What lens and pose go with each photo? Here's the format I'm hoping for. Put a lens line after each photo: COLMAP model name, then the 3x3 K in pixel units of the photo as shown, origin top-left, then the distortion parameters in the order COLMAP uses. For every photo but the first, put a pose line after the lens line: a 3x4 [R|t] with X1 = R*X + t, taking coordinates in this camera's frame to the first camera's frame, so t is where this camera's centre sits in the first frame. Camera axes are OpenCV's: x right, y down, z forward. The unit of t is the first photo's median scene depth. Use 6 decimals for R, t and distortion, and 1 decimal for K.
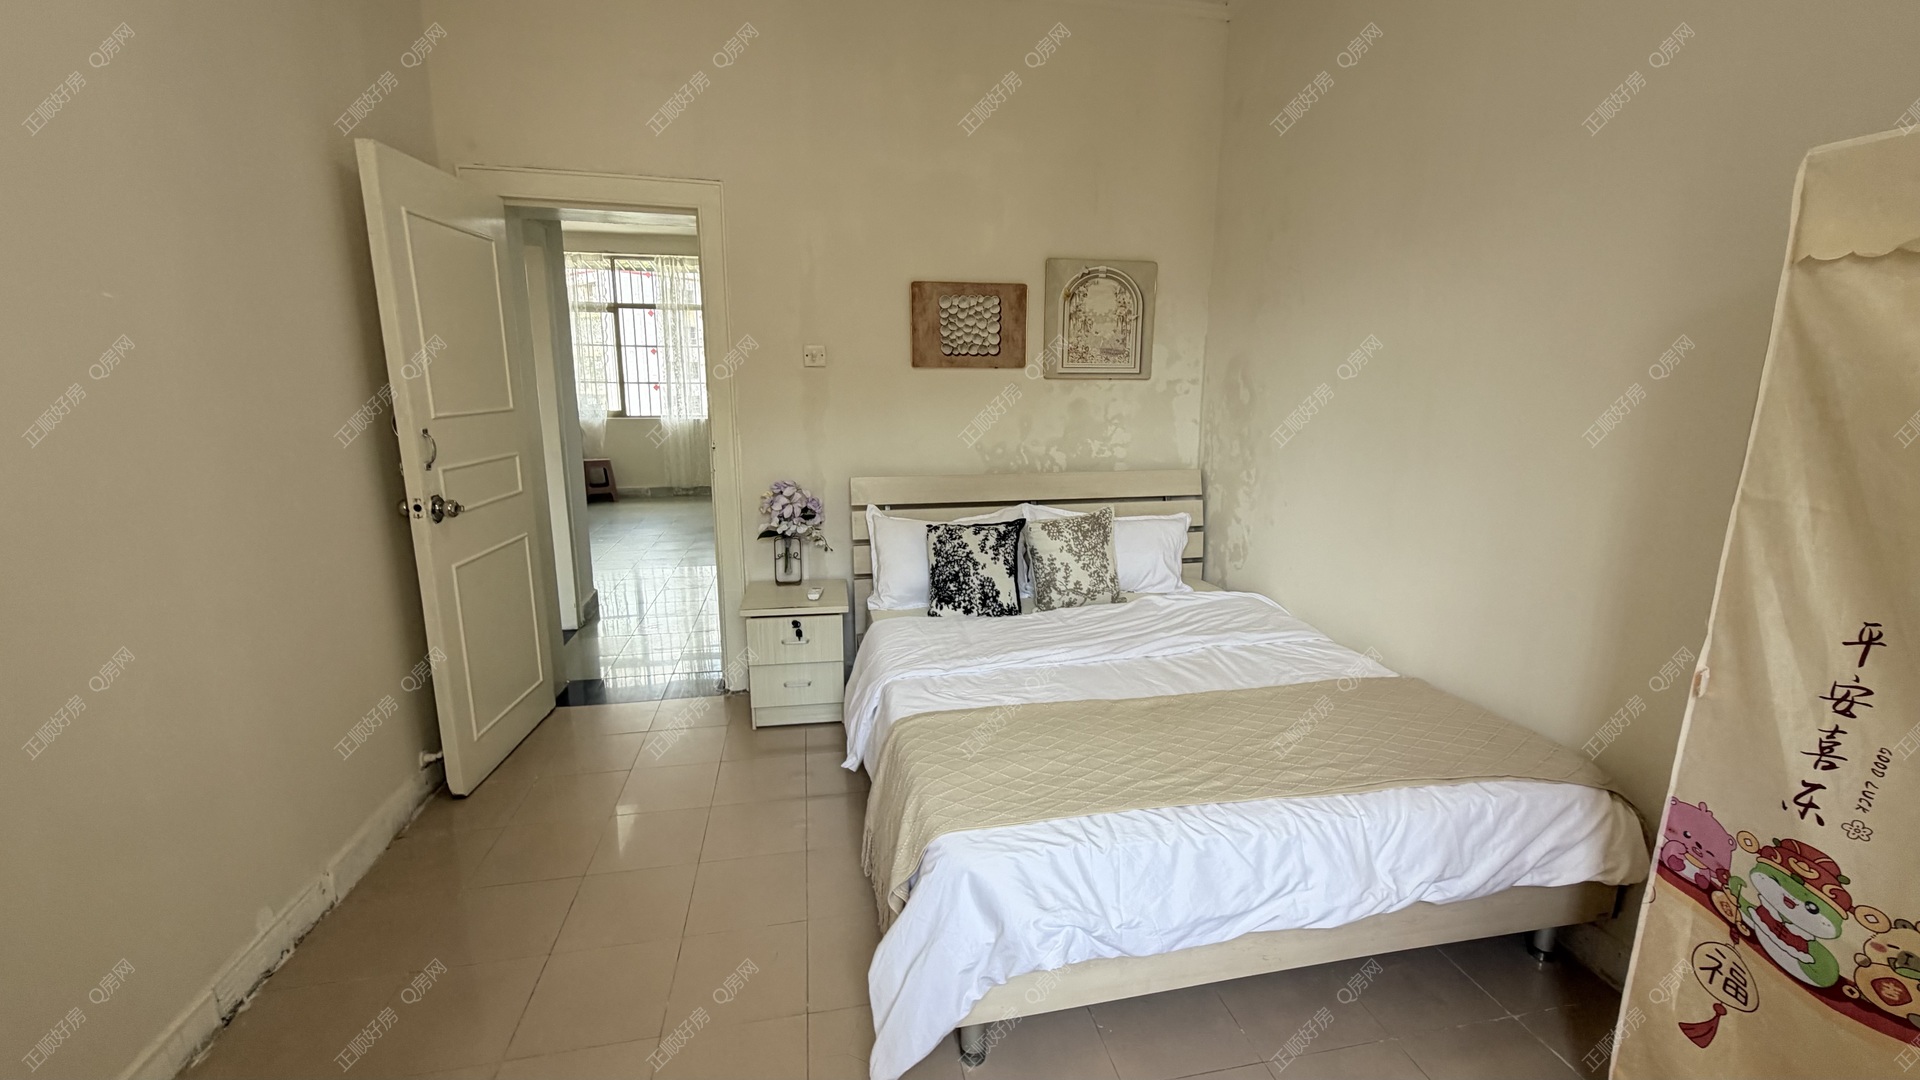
lens RADIAL K [[767.8, 0, 960.0], [0, 767.8, 540.0], [0, 0, 1]] dist [-0.000851, 0.000233]
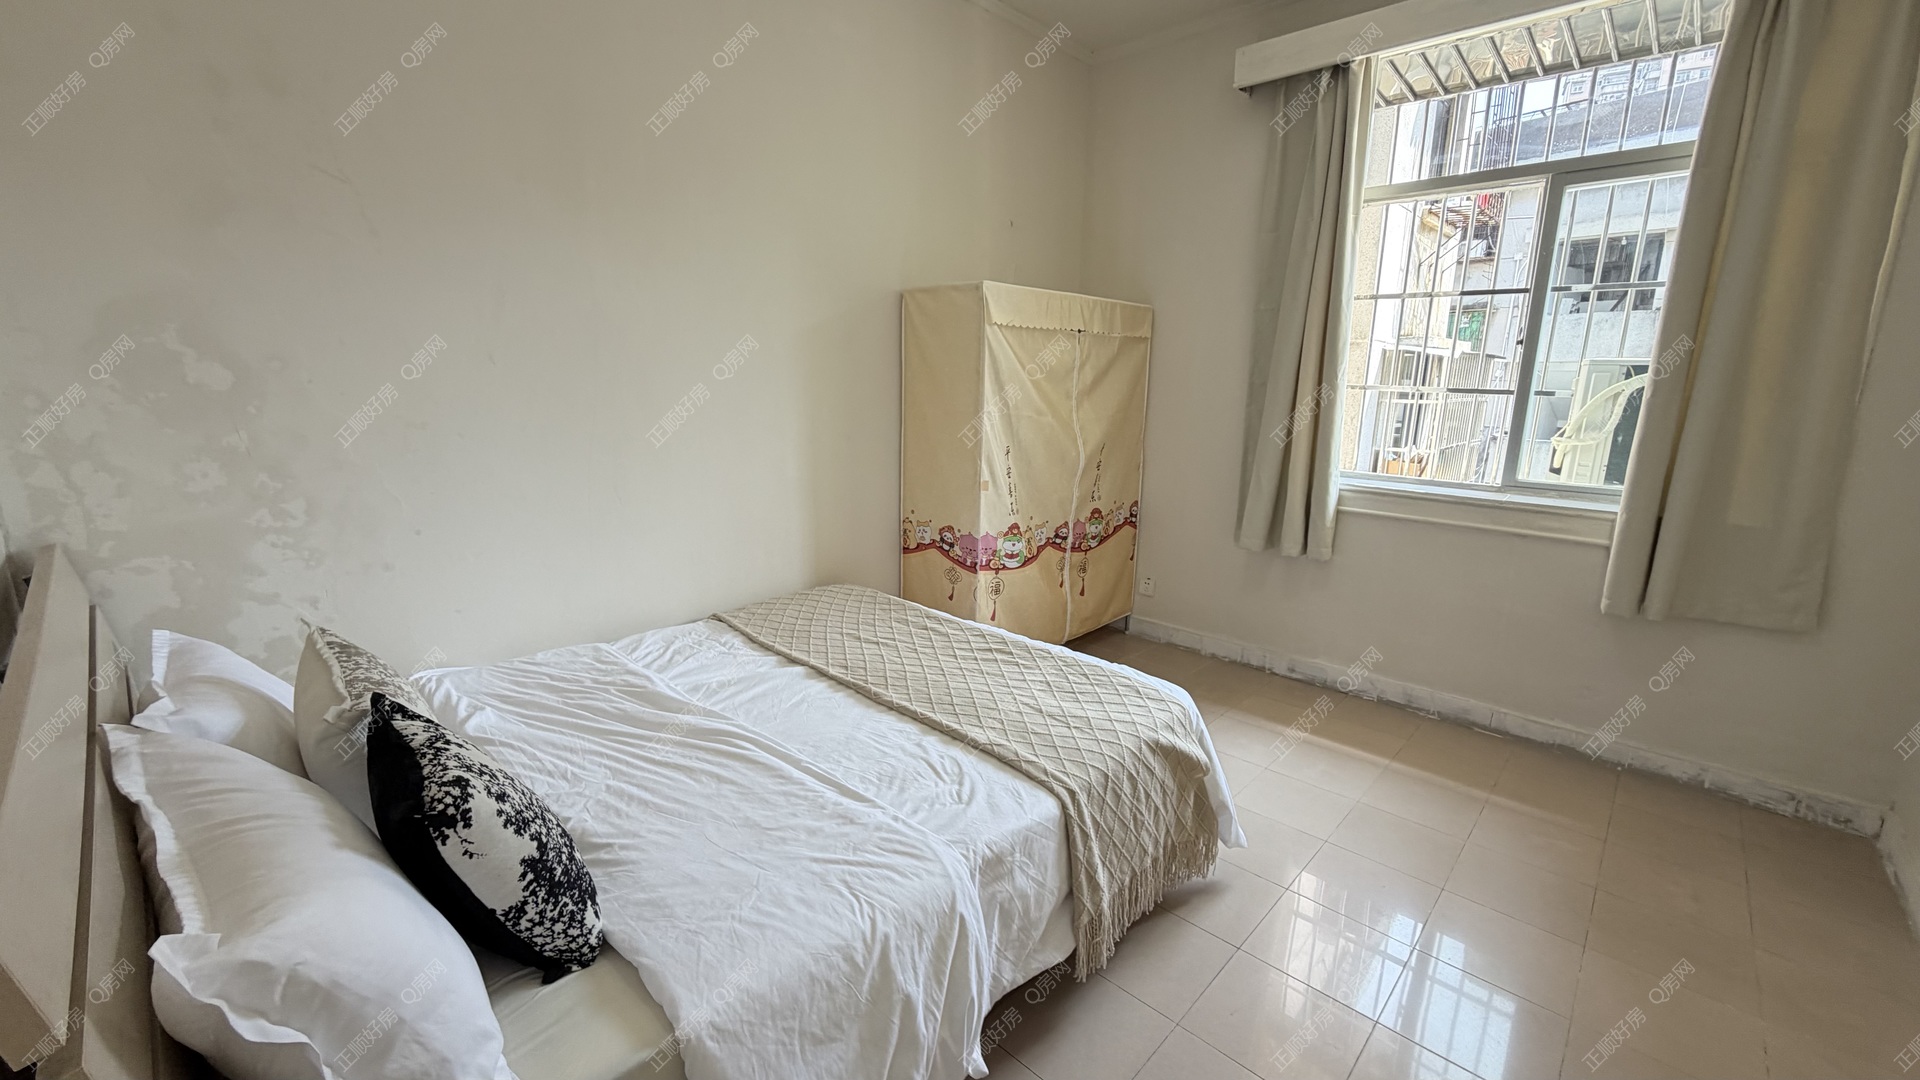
lens RADIAL K [[767.8, 0, 960.0], [0, 767.8, 540.0], [0, 0, 1]] dist [-0.000851, 0.000233]
pose [[-0.580445, -0.184805, 0.793052, -0.401667], [0.147466, 0.933947, 0.325571, -0.189211], [-0.800835, 0.305924, -0.514852, 0.946703]]
